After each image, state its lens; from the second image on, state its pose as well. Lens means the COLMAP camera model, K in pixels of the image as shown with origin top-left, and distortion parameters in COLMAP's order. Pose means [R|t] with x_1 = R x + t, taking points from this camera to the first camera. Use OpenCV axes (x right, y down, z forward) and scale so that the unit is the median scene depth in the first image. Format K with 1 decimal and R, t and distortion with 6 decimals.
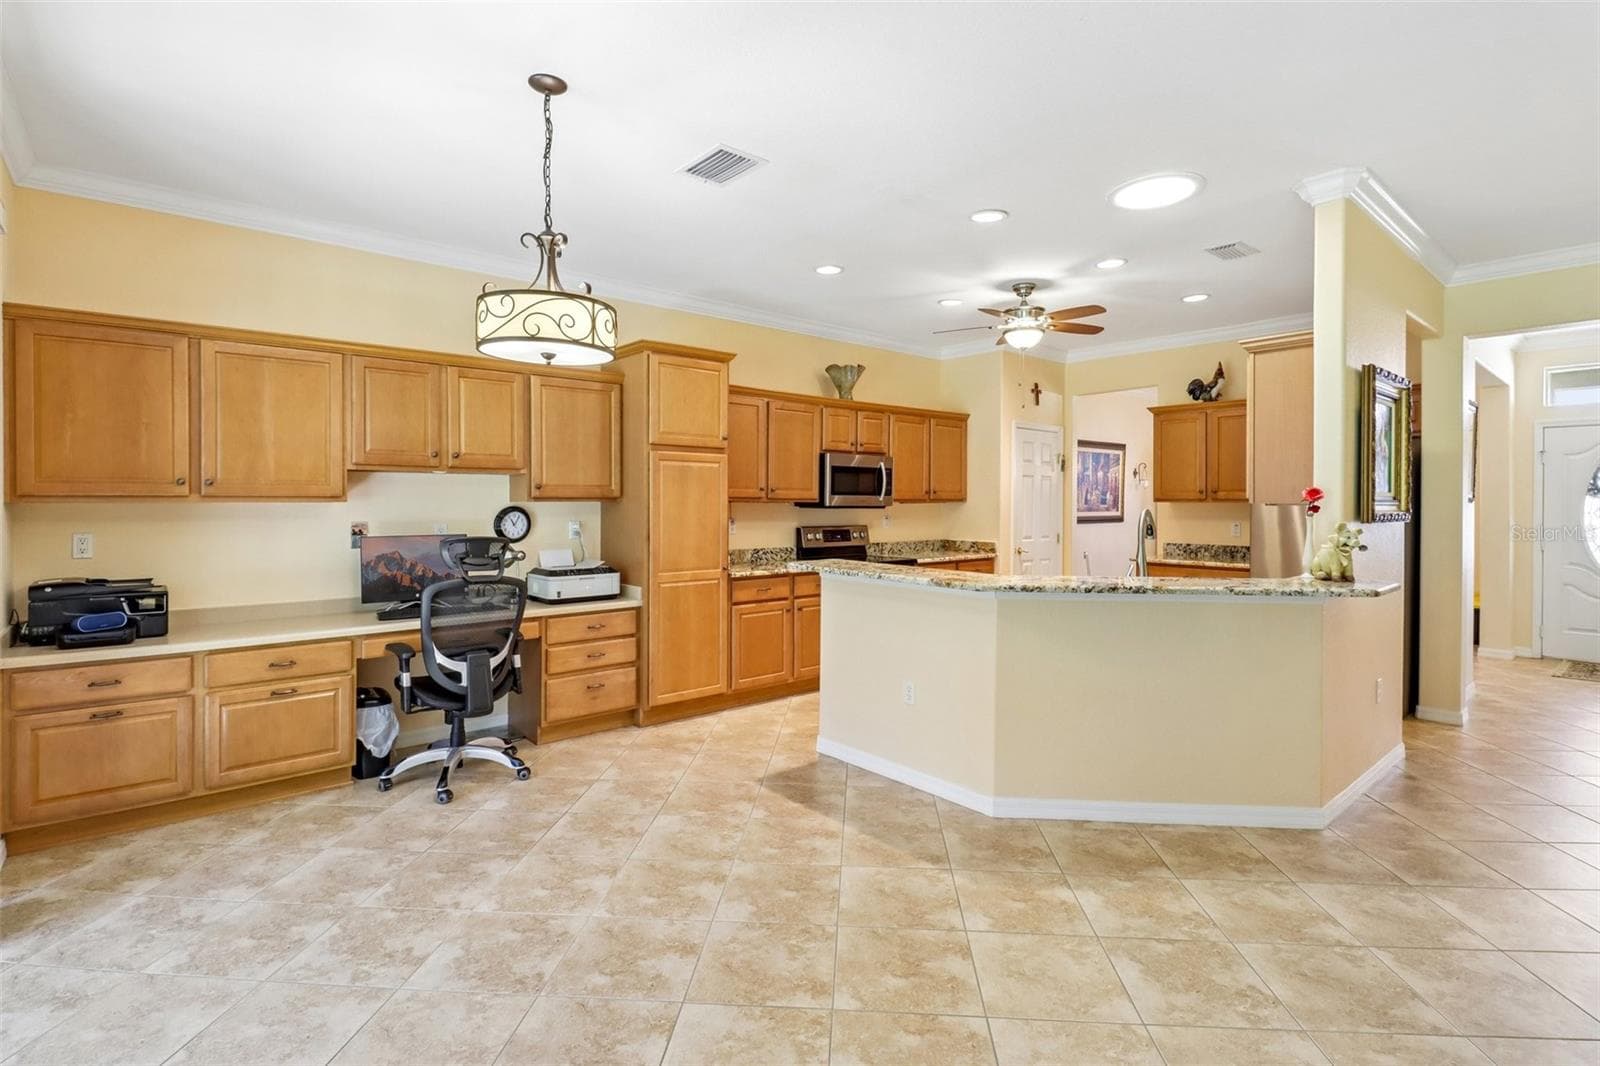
lens RADIAL K [[748.8, 0, 806.7], [0, 748.8, 498.2], [0, 0, 1]] dist [-0.008645, -0.006727]
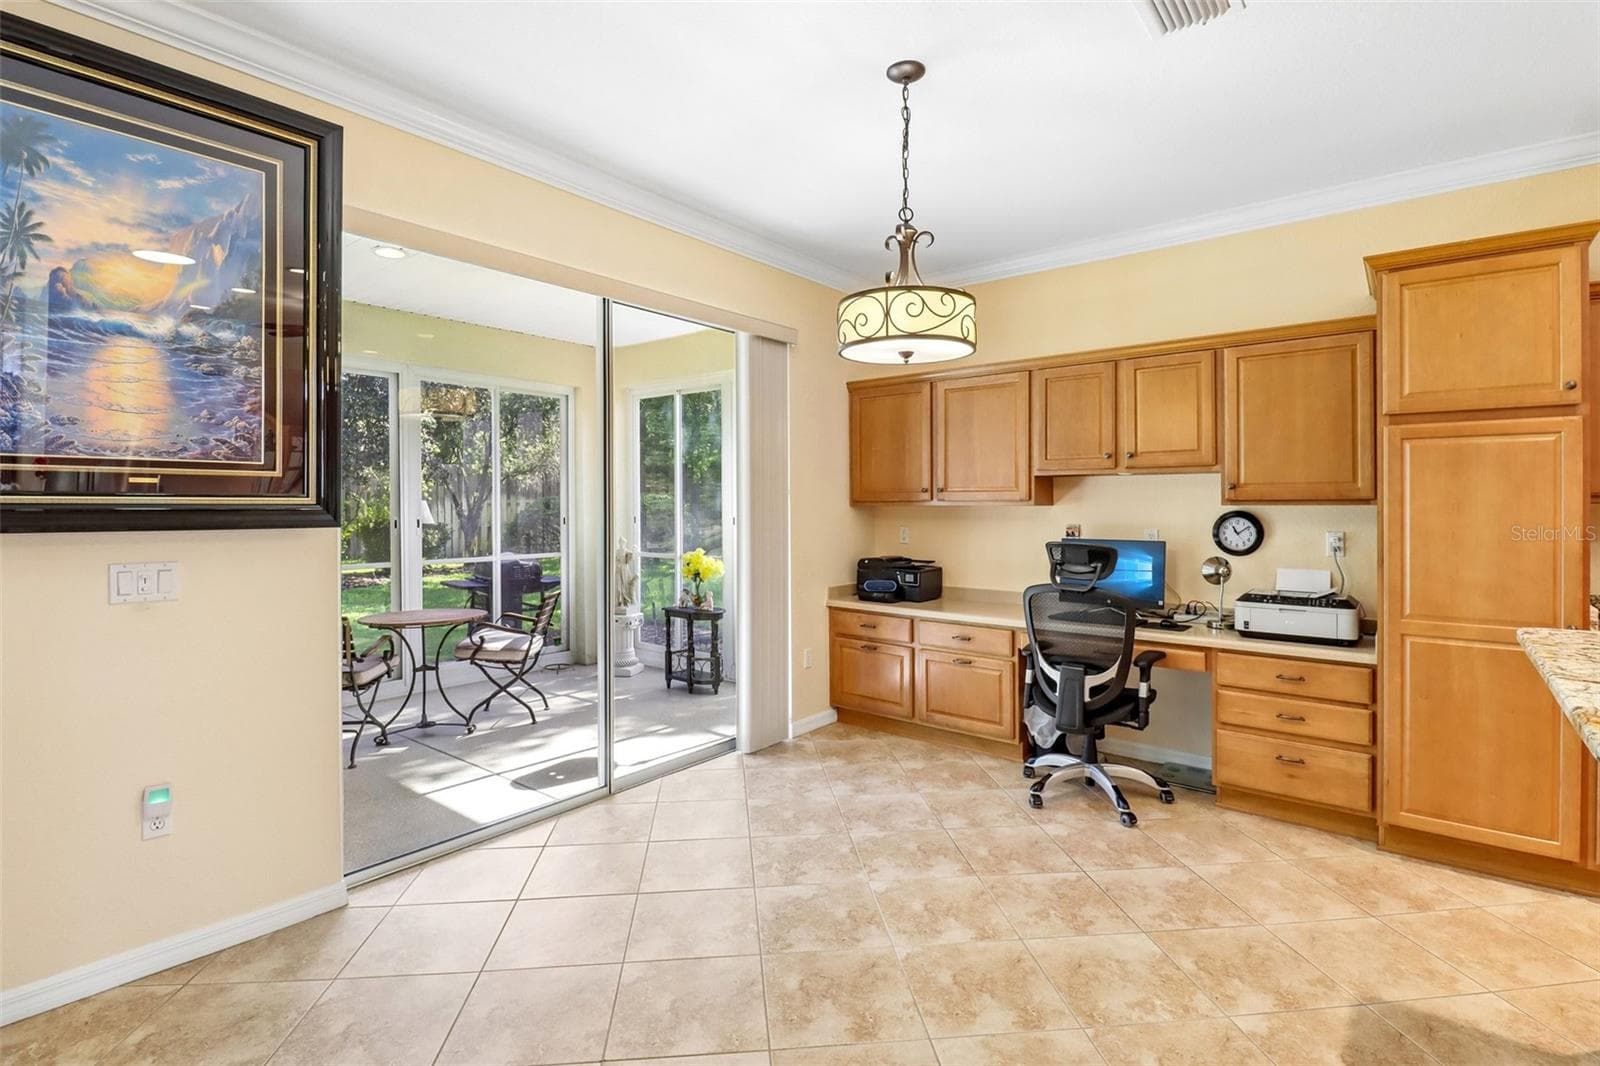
lens RADIAL K [[748.8, 0, 814.0], [0, 748.8, 507.8], [0, 0, 1]] dist [-0.008645, -0.006727]
pose [[0.173214, 0.003583, -0.984878, 0.378427], [0.003732, 0.999984, 0.004294, 0.002745], [0.984877, -0.004419, 0.173198, 0.456130]]
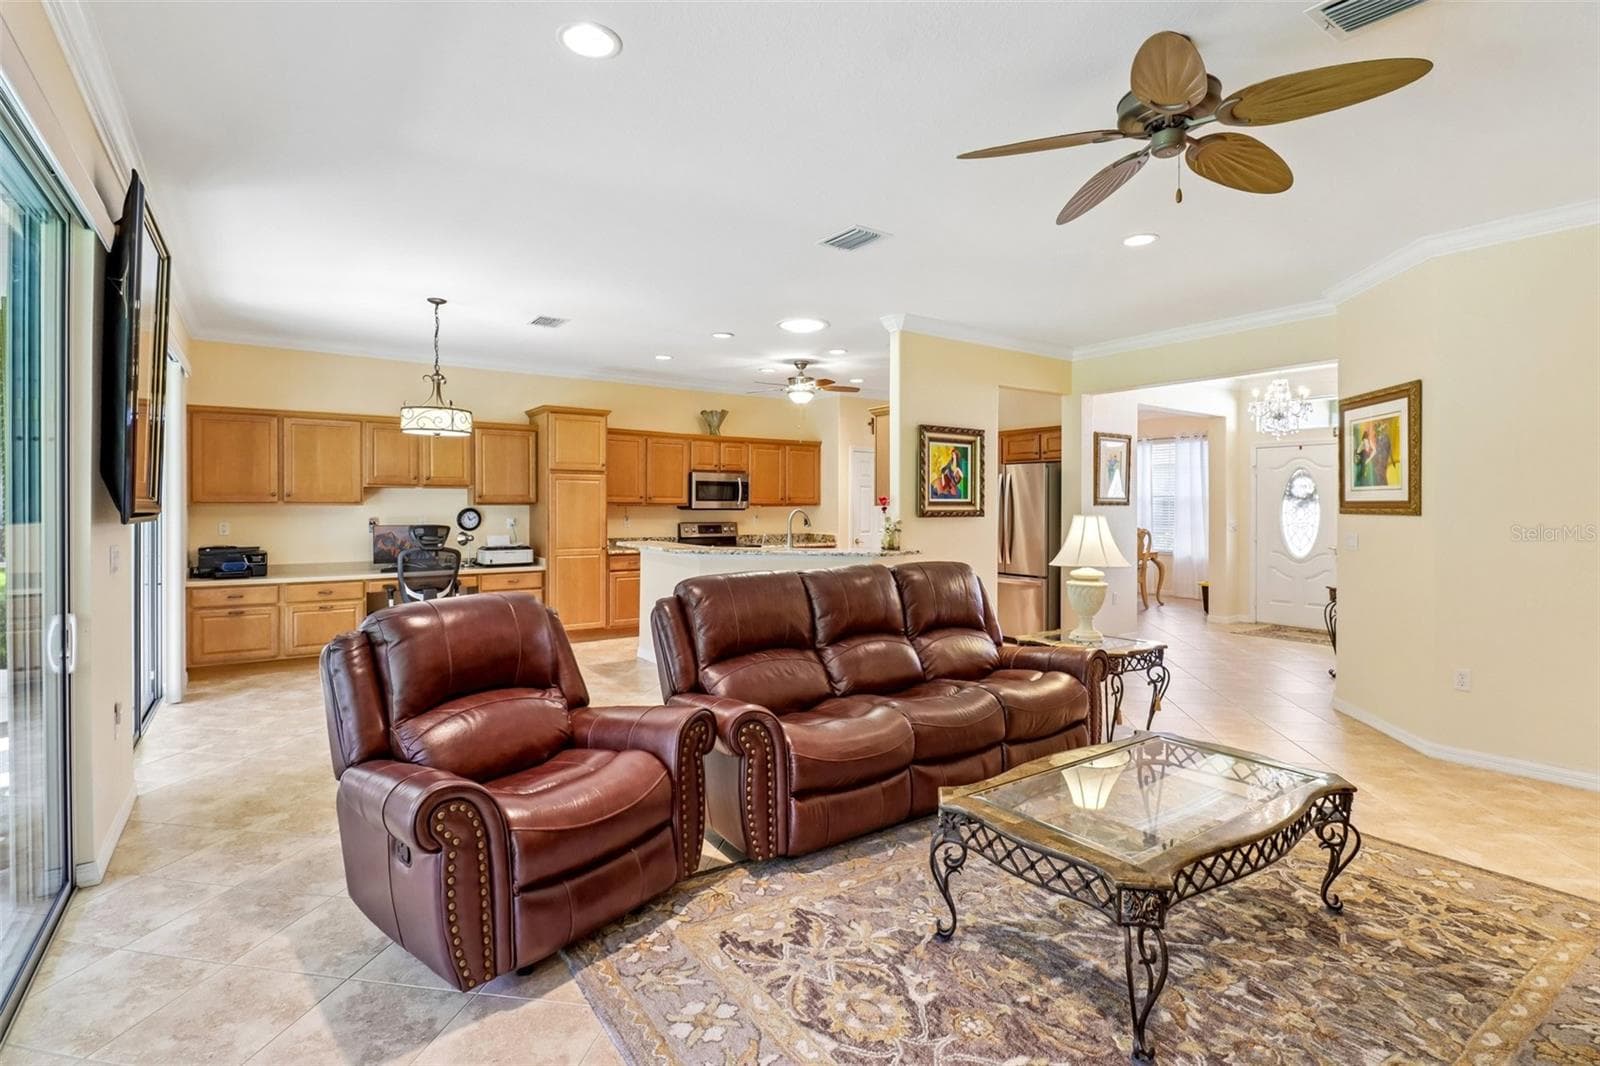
lens RADIAL K [[748.8, 0, 826.3], [0, 748.8, 506.3], [0, 0, 1]] dist [-0.008645, -0.006727]
pose [[0.996858, -0.001205, -0.079196, 0.580229], [0.001415, 0.999996, 0.002596, 0.003993], [0.079192, -0.002700, 0.996856, -0.634621]]
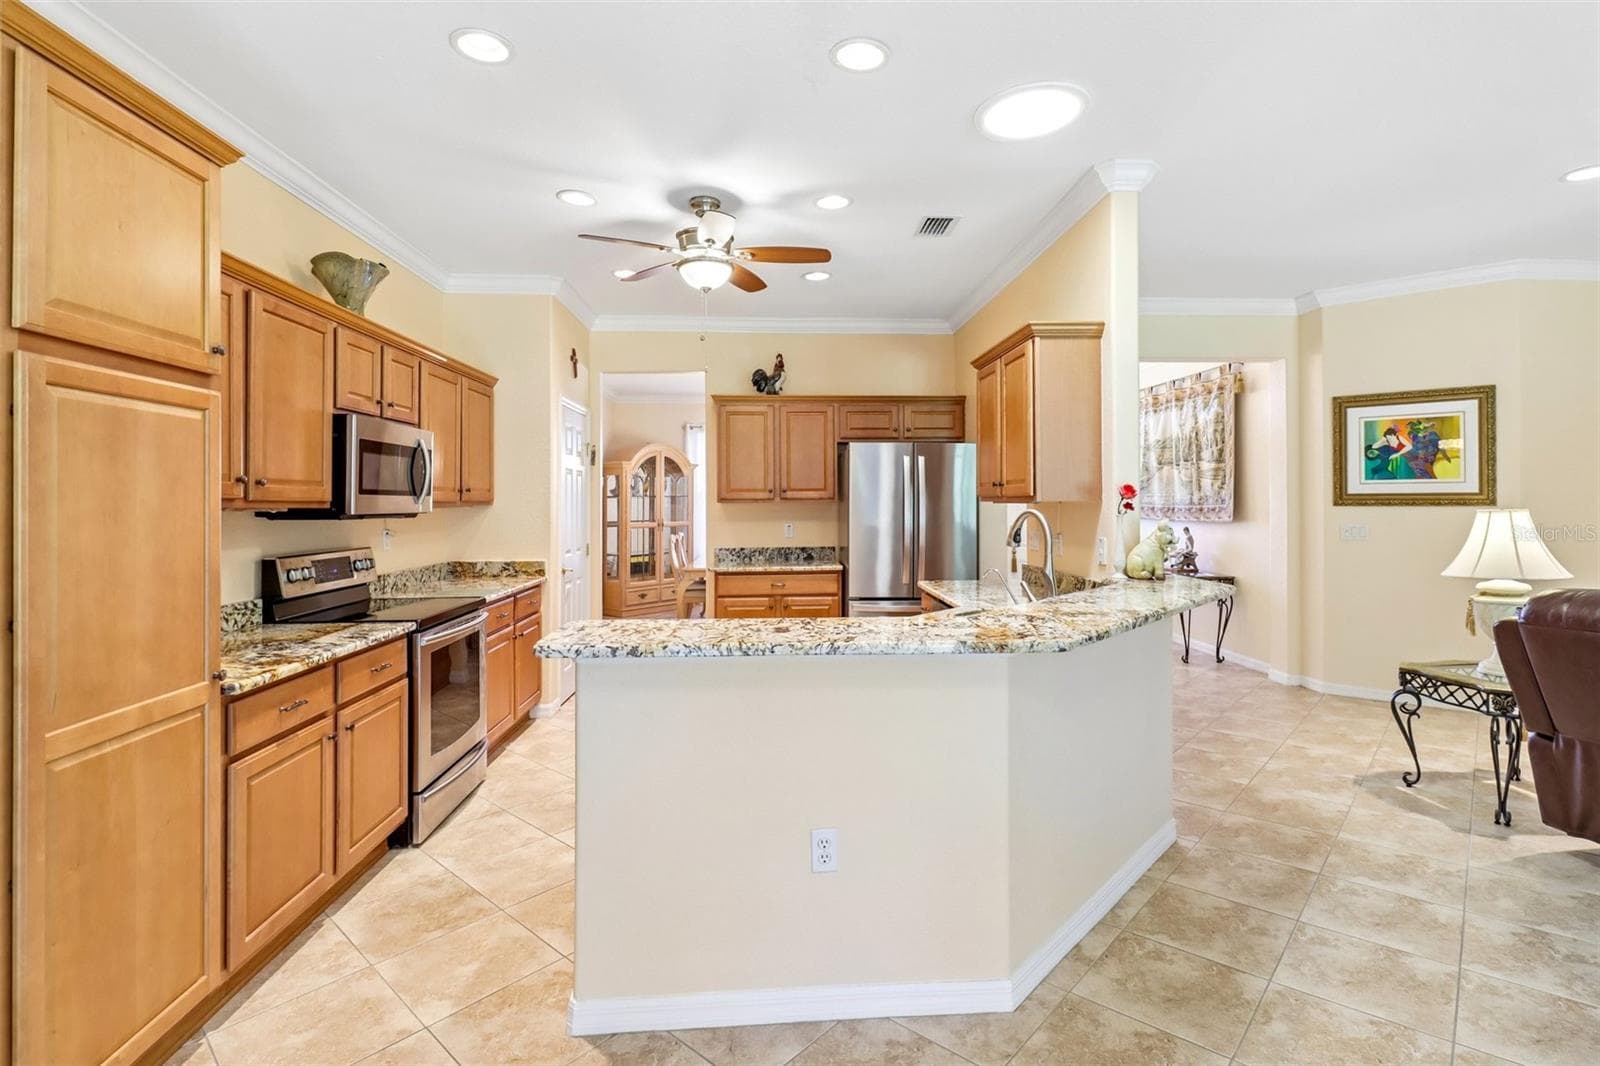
lens RADIAL K [[748.8, 0, 794.8], [0, 748.8, 494.5], [0, 0, 1]] dist [-0.008645, -0.006727]
pose [[0.610539, -0.000329, 0.791986, -0.283156], [0.008044, 0.999951, -0.005786, 0.001898], [-0.791945, 0.009904, 0.610512, 0.622209]]
